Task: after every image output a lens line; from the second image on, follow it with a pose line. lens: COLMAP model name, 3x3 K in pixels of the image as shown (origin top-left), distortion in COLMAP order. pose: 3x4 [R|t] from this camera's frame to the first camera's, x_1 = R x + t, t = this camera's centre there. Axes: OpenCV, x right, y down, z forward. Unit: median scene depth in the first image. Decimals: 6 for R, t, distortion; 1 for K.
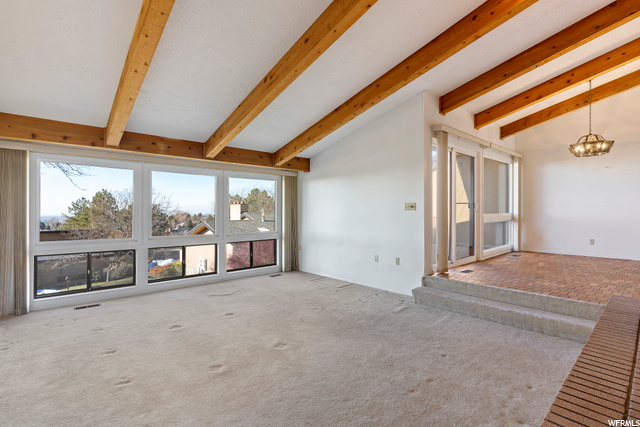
lens RADIAL K [[301.8, 0, 321.8], [0, 301.8, 210.4], [0, 0, 1]] dist [0.000687, 0.000121]
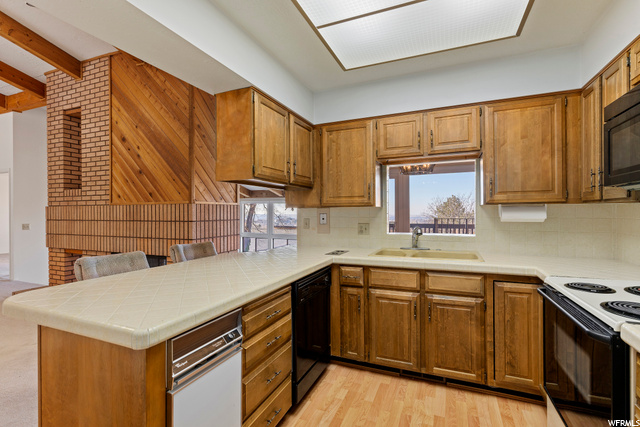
lens RADIAL K [[301.8, 0, 317.8], [0, 301.8, 210.9], [0, 0, 1]] dist [0.000687, 0.000121]
pose [[0.421884, -0.002176, -0.906647, 1.959519], [-0.000070, 0.999997, -0.002433, -0.089347], [0.906650, 0.001090, 0.421883, 0.442551]]
